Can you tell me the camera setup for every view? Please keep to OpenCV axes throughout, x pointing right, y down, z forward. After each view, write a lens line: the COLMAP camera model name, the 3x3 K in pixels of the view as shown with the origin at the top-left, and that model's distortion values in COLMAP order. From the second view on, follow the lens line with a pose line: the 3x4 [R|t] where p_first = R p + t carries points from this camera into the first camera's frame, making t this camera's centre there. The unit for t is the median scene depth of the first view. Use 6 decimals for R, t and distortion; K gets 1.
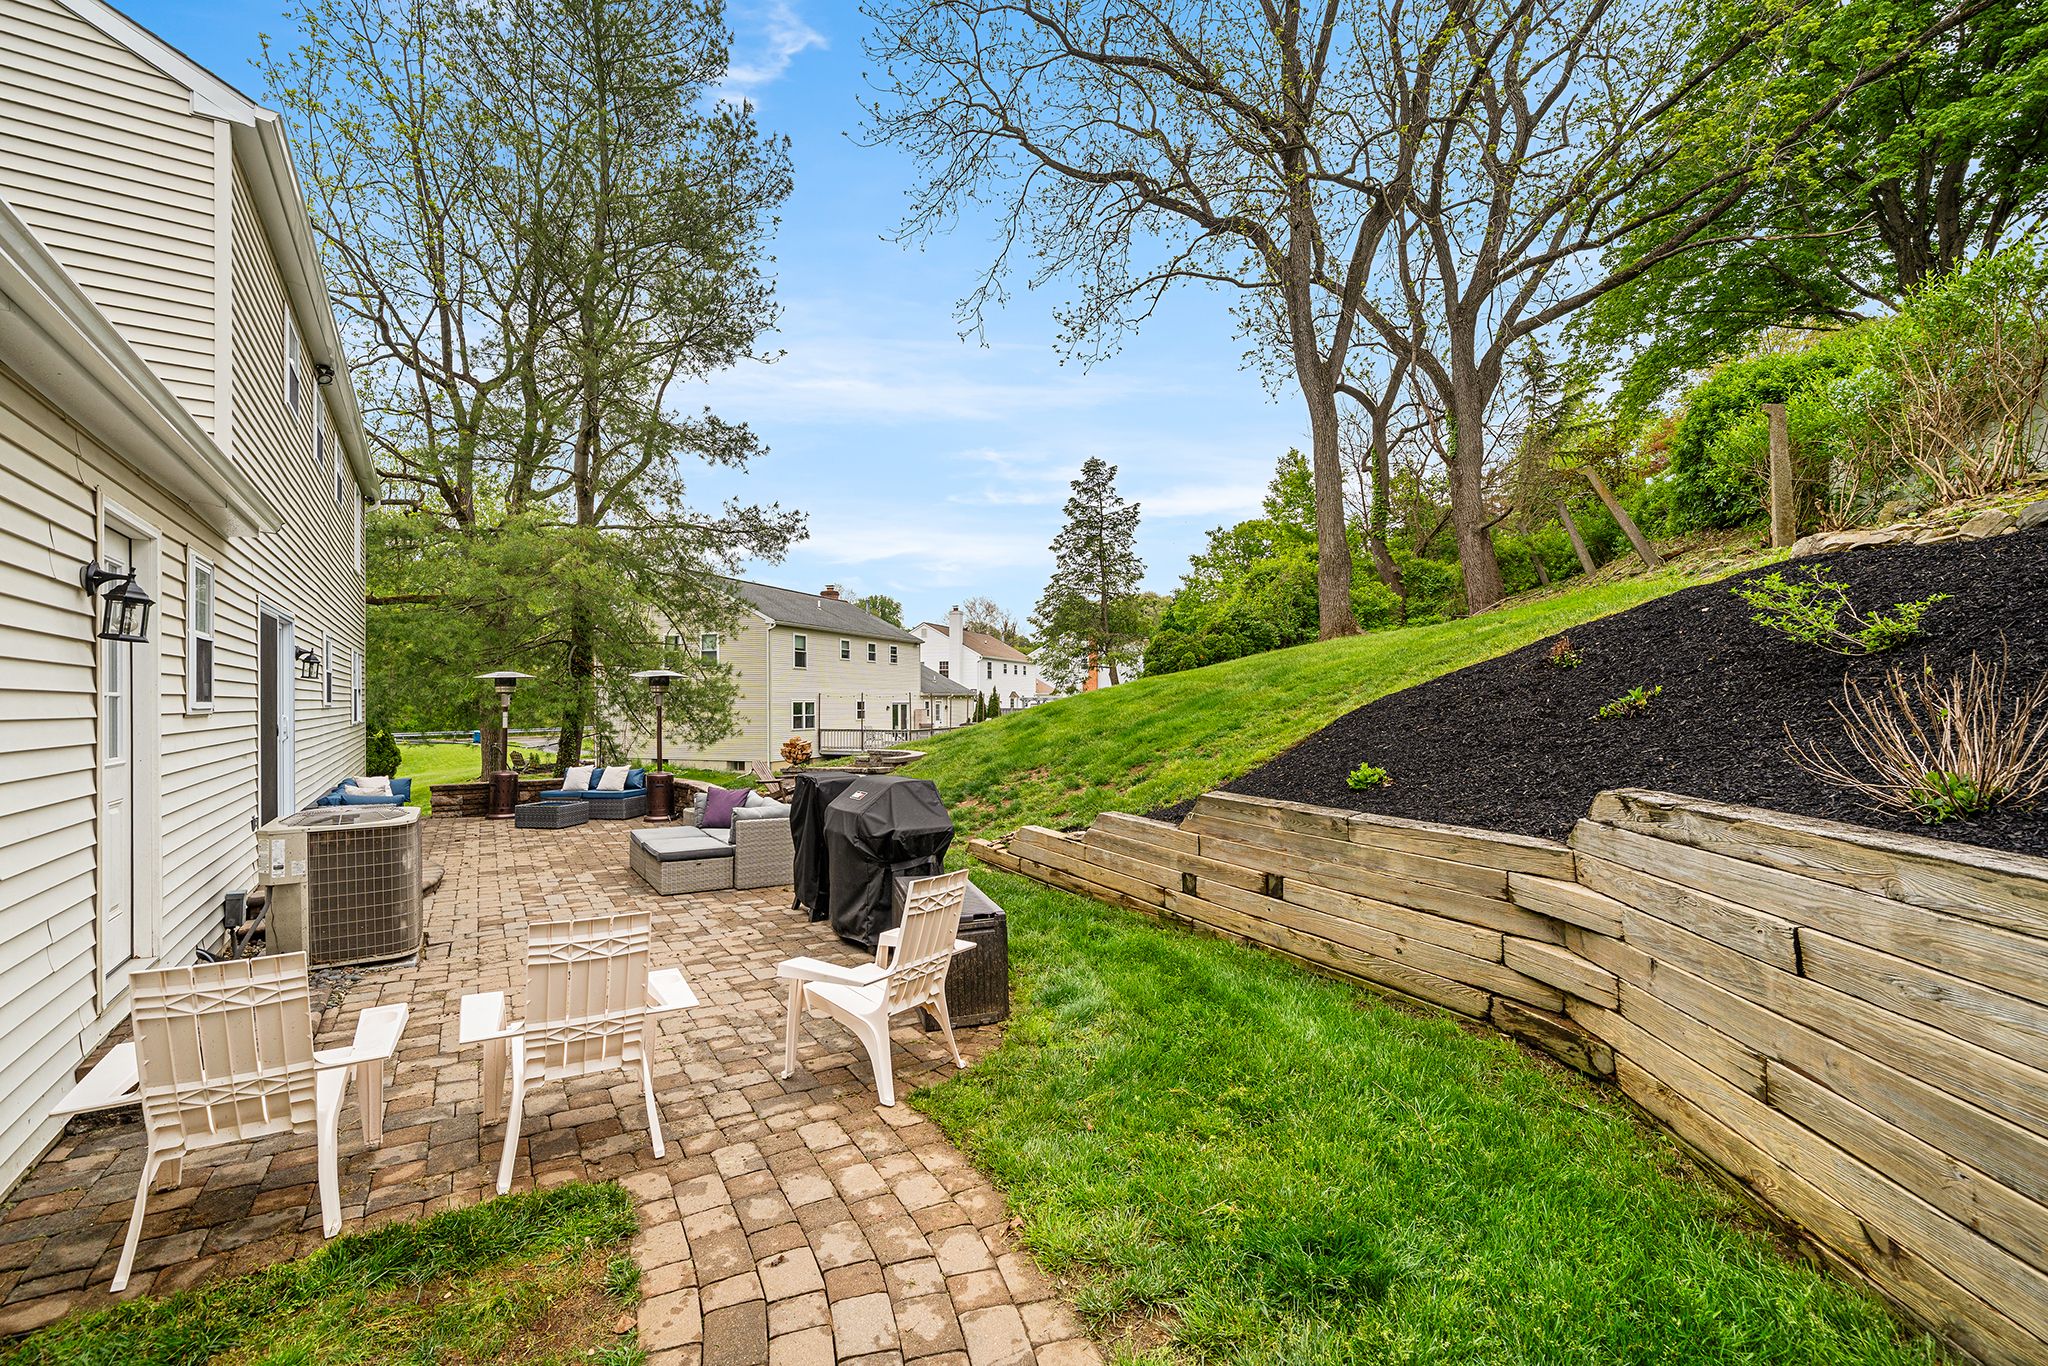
lens RADIAL K [[925.0, 0, 1019.0], [0, 925.0, 710.5], [0, 0, 1]] dist [-0.000090, 0.000005]
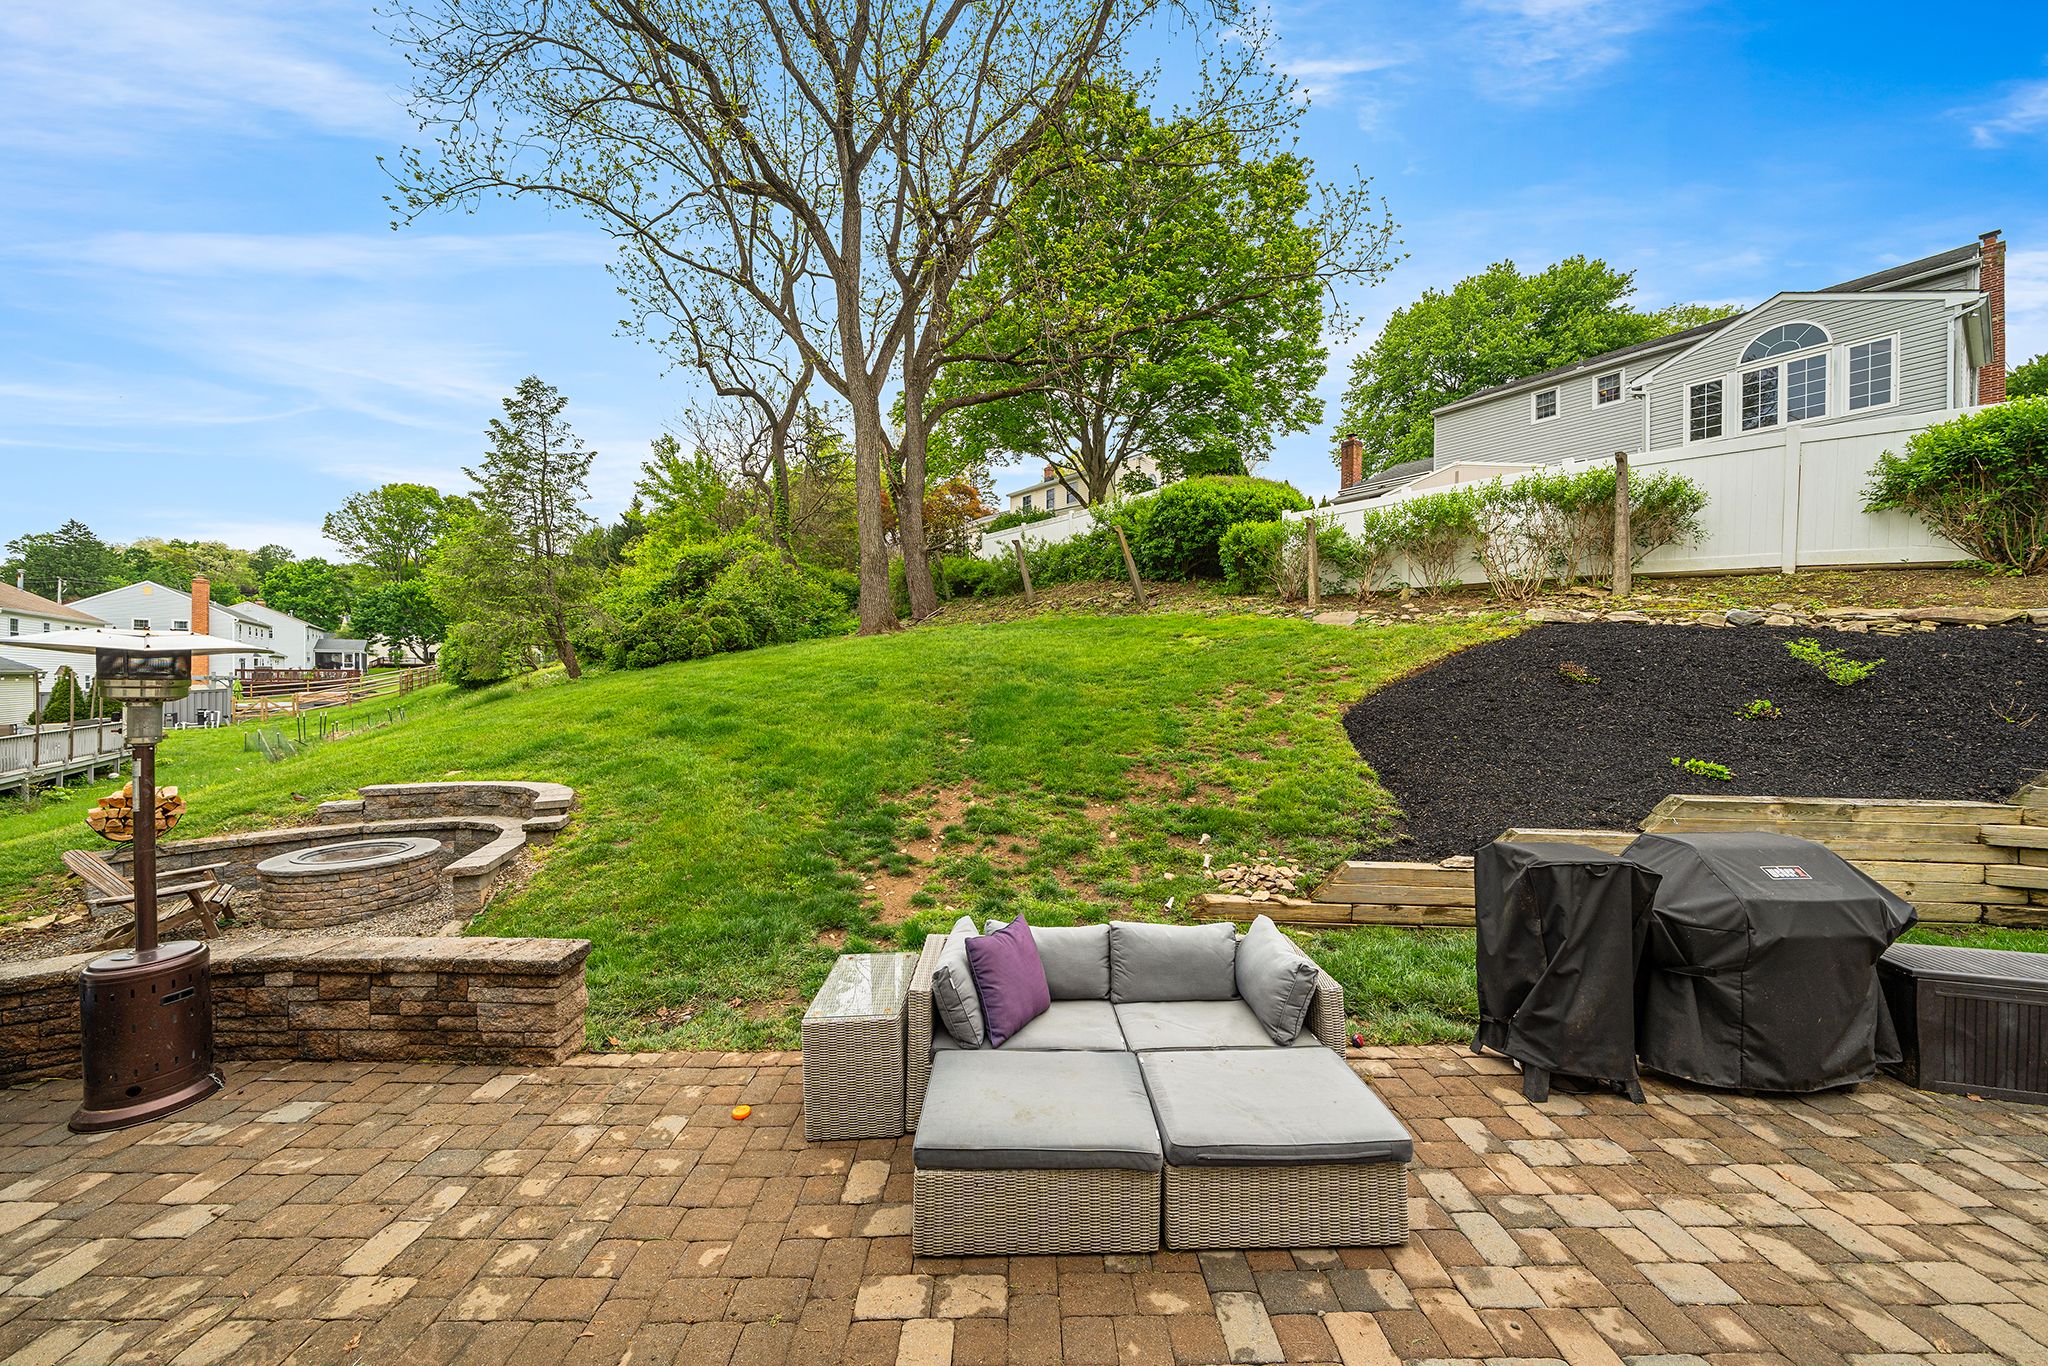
lens RADIAL K [[722.8, 0, 1020.4], [0, 722.8, 689.8], [0, 0, 1]] dist [-0.004941, -0.000017]
pose [[0.492887, -0.009319, 0.870043, -0.920507], [0.002095, 0.999952, 0.009523, -0.048668], [-0.870091, -0.002871, 0.492883, 1.250827]]
